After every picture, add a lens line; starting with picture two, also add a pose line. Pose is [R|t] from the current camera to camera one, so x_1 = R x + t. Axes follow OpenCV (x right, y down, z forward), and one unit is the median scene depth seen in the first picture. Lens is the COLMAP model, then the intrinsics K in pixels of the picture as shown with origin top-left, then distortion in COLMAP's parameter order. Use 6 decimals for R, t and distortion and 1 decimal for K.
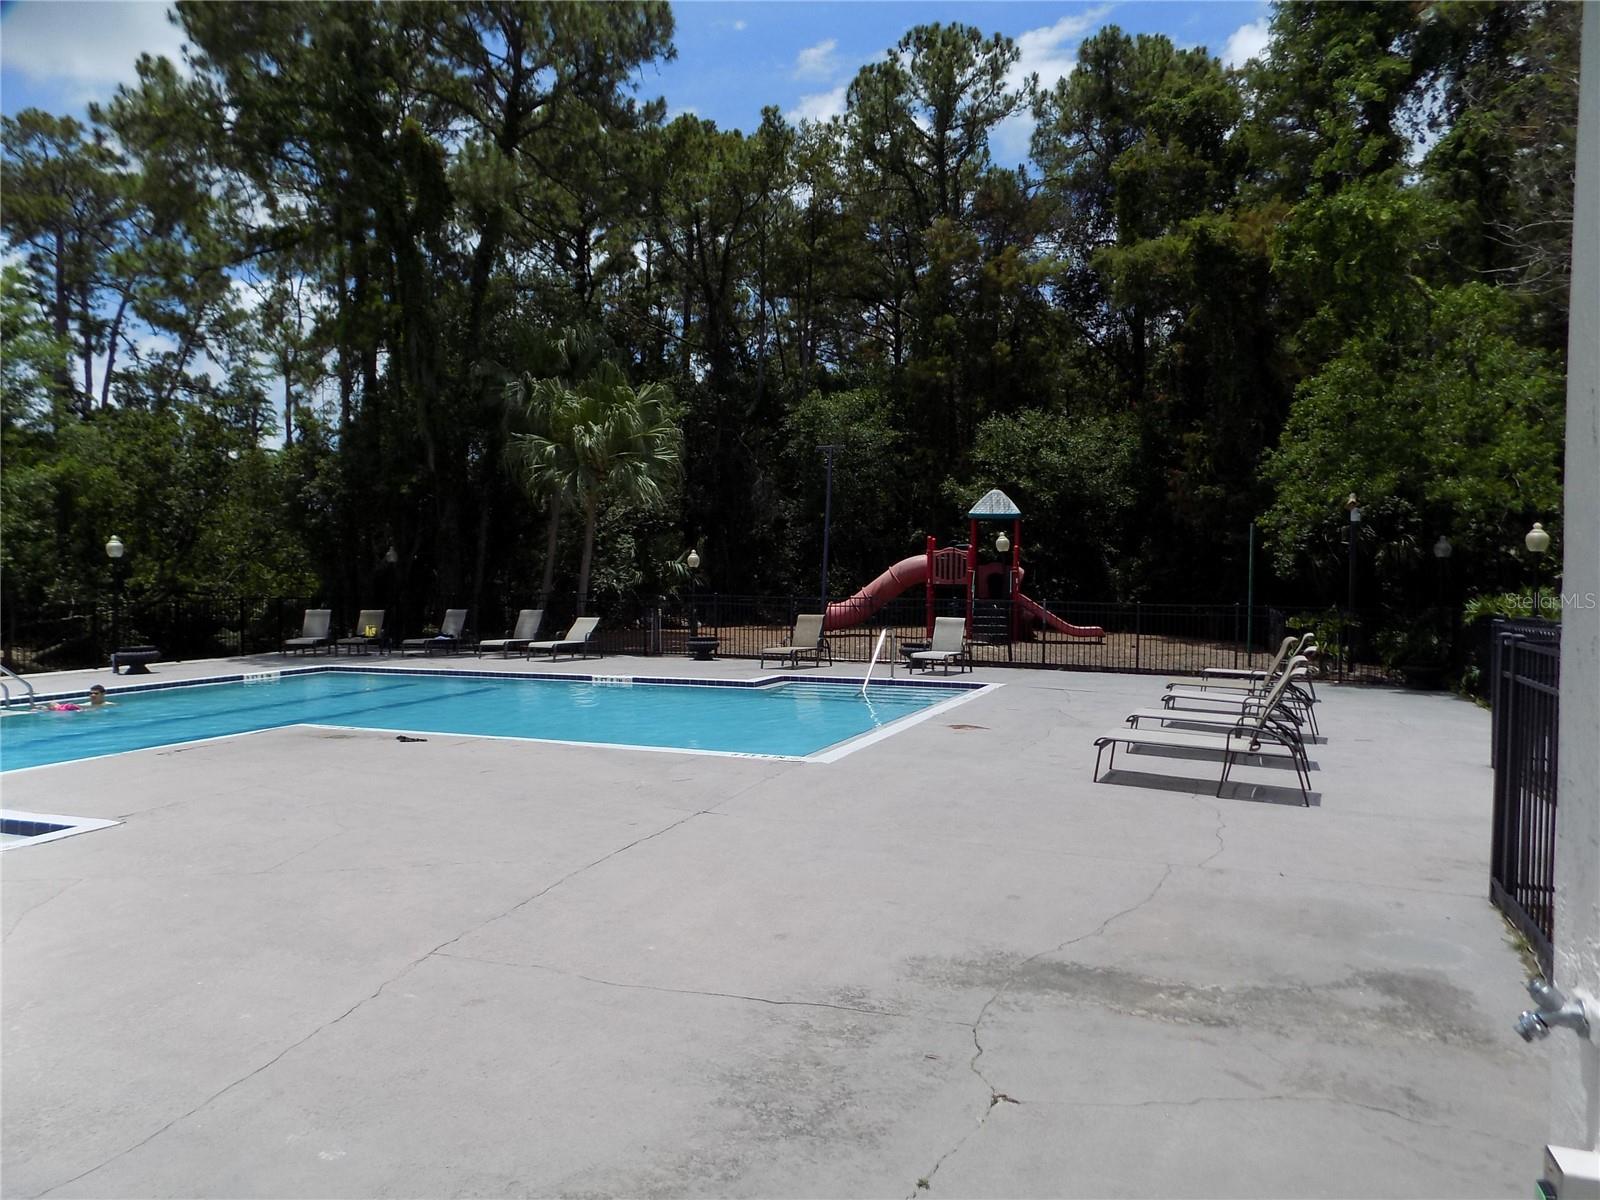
lens RADIAL K [[1069.0, 0, 866.9], [0, 1069.0, 598.6], [0, 0, 1]] dist [-0.066271, 0.078082]
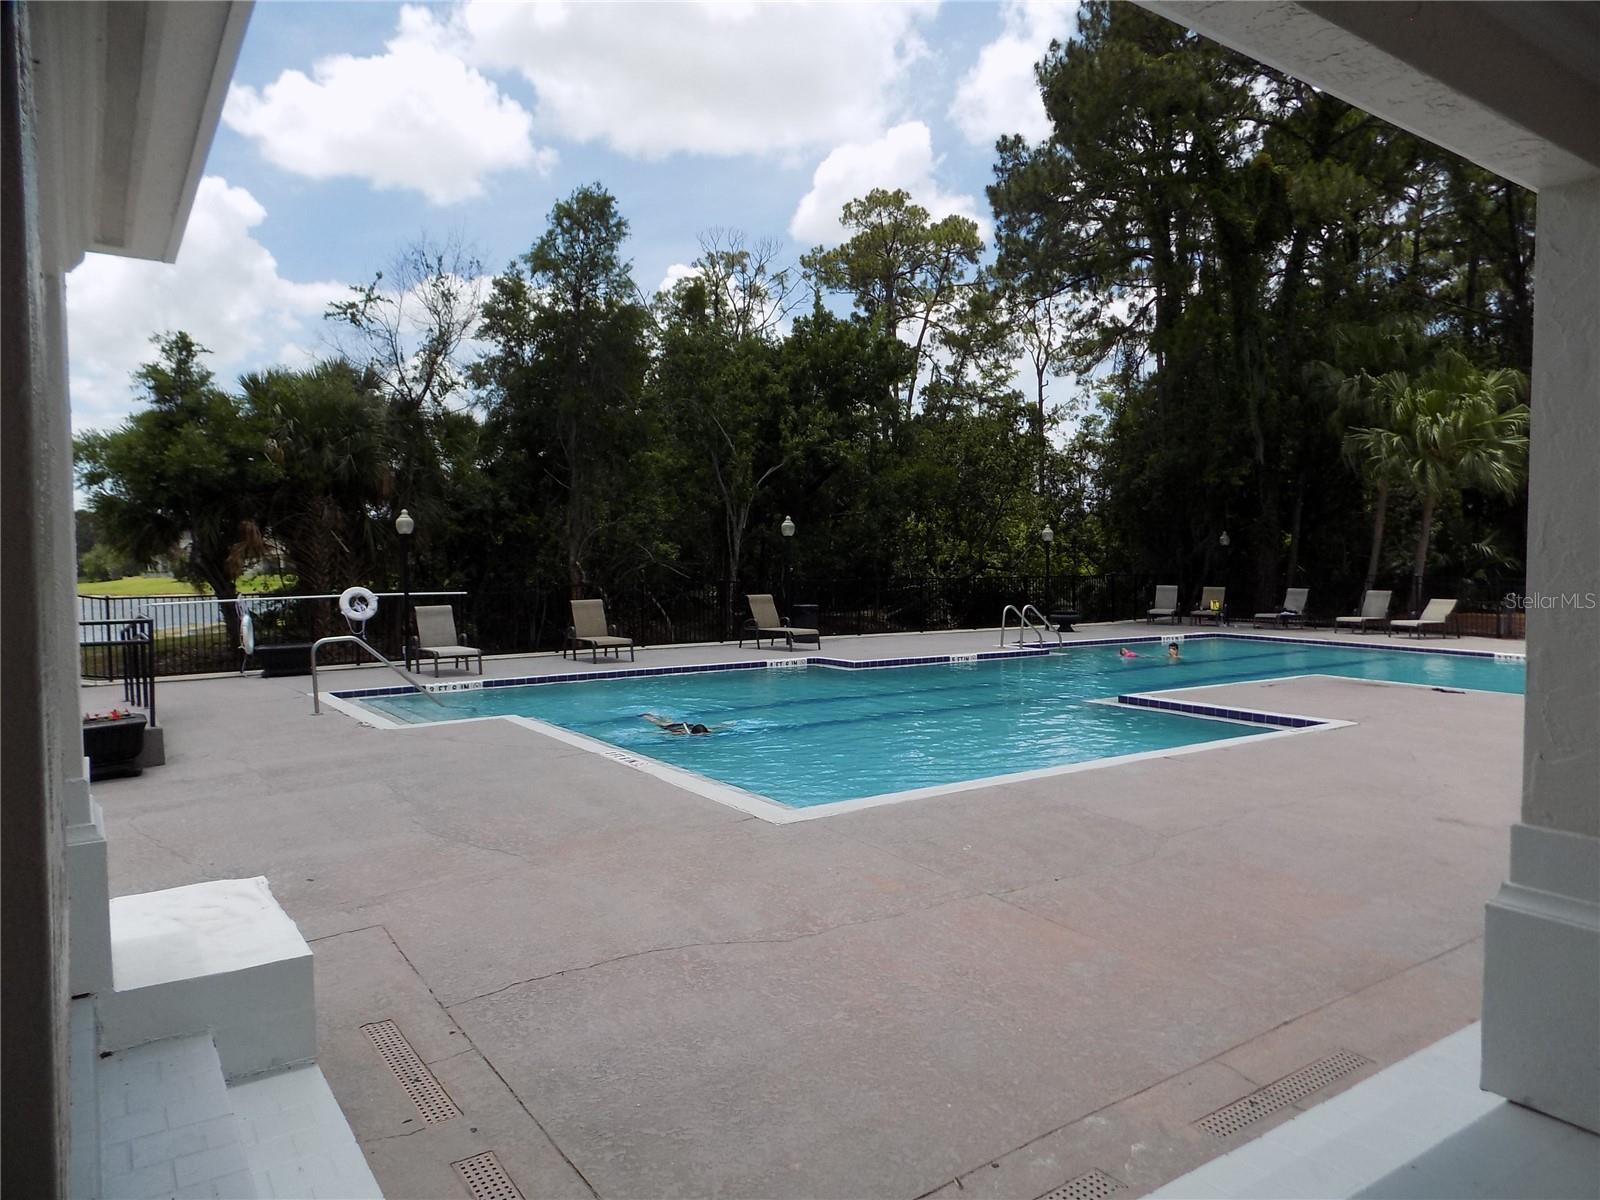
lens RADIAL K [[1069.0, 0, 866.9], [0, 1069.0, 598.6], [0, 0, 1]] dist [-0.066271, 0.078082]
pose [[0.807490, 0.031394, -0.589045, -0.091132], [-0.019712, 0.999461, 0.026245, 0.000557], [0.589551, -0.009581, 0.807674, -0.161297]]
